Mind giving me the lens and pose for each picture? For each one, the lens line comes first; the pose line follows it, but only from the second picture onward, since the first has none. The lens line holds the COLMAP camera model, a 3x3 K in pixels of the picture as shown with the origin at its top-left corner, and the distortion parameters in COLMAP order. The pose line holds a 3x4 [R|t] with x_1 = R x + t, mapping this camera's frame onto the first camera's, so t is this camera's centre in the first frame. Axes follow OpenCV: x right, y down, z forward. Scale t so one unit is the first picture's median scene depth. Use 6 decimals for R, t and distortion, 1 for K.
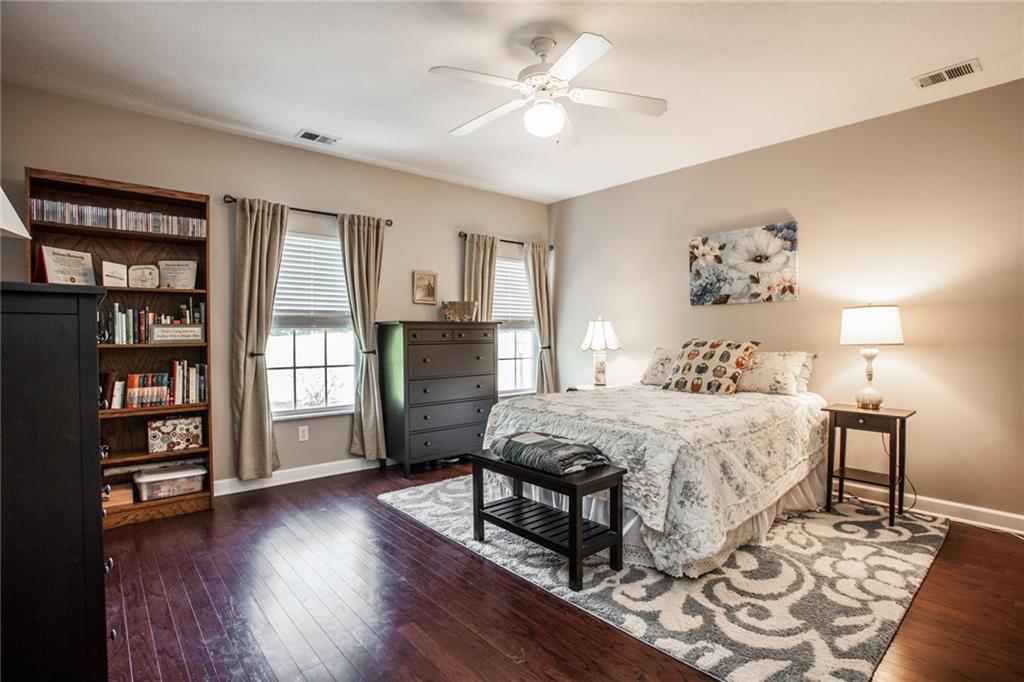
lens RADIAL K [[501.4, 0, 512.4], [0, 501.4, 342.8], [0, 0, 1]] dist [-0.067544, 0.024956]
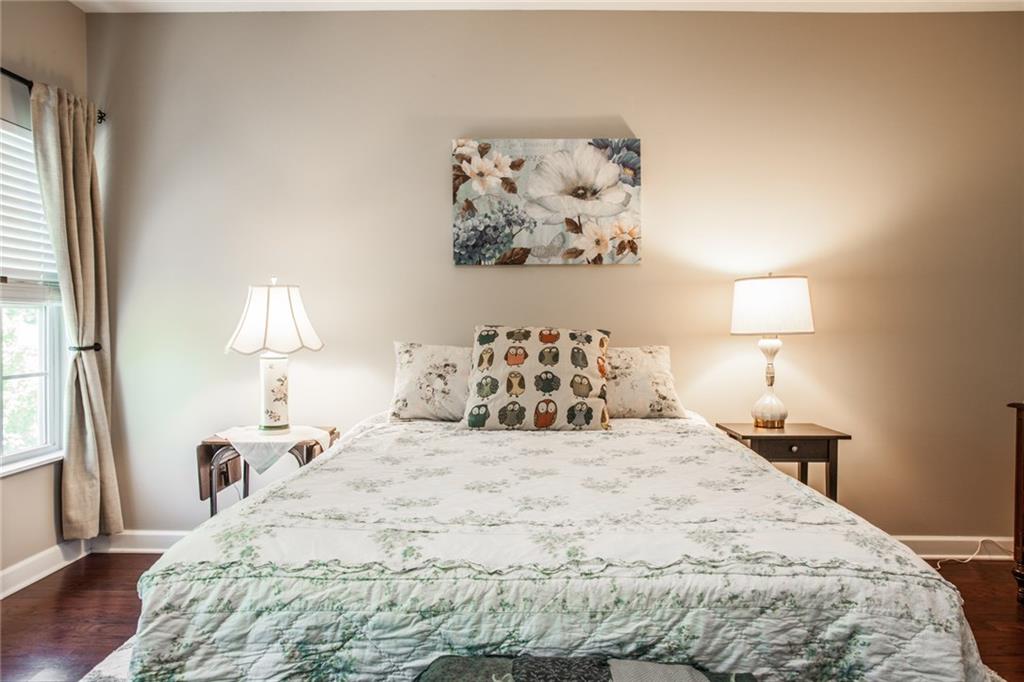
lens RADIAL K [[642.6, 0, 512.8], [0, 642.6, 333.5], [0, 0, 1]] dist [-0.027183, 0.004805]
pose [[0.665287, -0.004855, 0.746572, -0.138315], [0.007674, 0.999970, -0.000336, 0.001037], [-0.746548, 0.005953, 0.665305, 0.542046]]
